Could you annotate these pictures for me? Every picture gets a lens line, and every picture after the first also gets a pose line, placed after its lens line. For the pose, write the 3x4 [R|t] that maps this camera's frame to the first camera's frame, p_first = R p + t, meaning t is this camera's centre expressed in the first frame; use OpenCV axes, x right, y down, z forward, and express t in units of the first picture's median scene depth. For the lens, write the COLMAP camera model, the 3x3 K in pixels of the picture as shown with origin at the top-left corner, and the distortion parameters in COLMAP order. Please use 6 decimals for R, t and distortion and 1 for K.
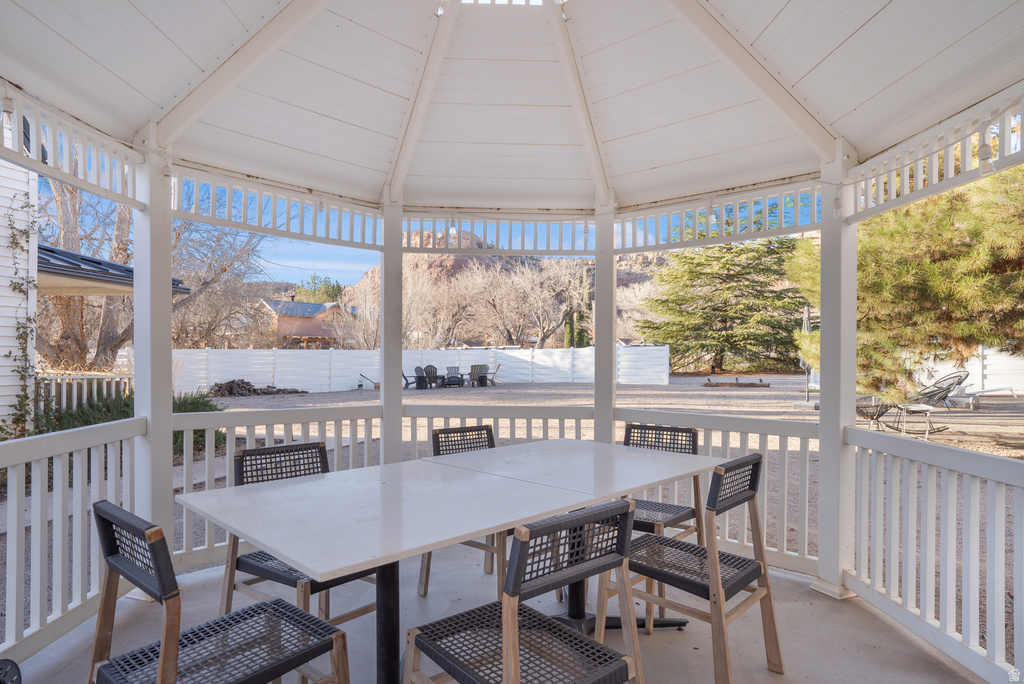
lens RADIAL K [[623.2, 0, 512.0], [0, 623.2, 342.0], [0, 0, 1]] dist [0.002669, 0.001516]
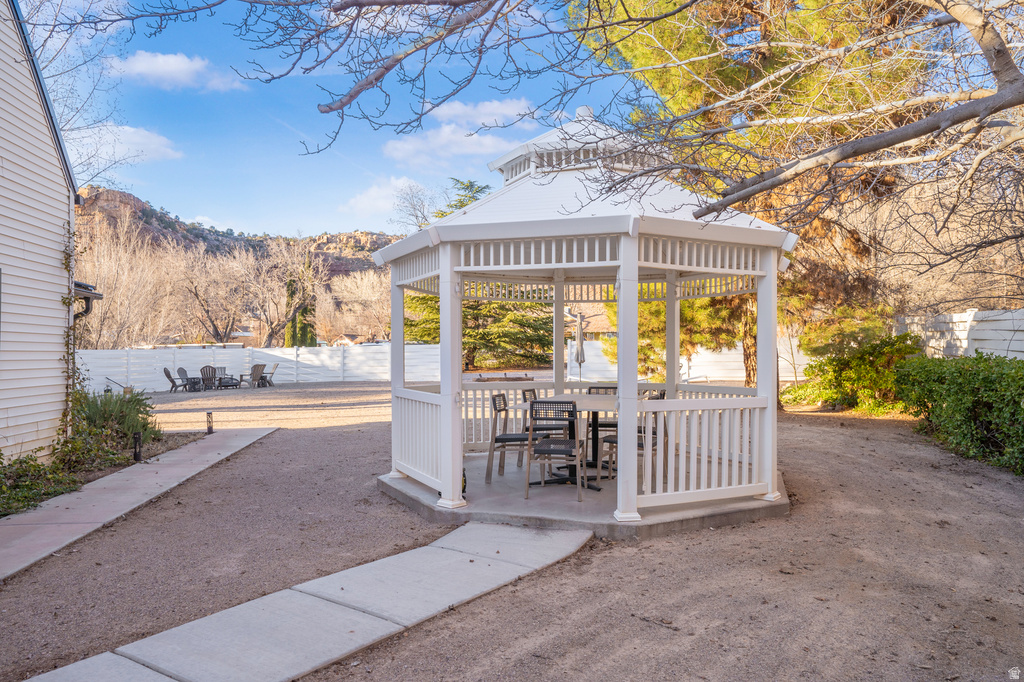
lens RADIAL K [[711.0, 0, 512.0], [0, 711.0, 341.0], [0, 0, 1]] dist [-0.003445, -0.000387]
pose [[0.911491, -0.001665, 0.411316, -0.114285], [-0.000477, 0.999987, 0.005104, -0.004386], [-0.411320, -0.004848, 0.911478, -0.120788]]
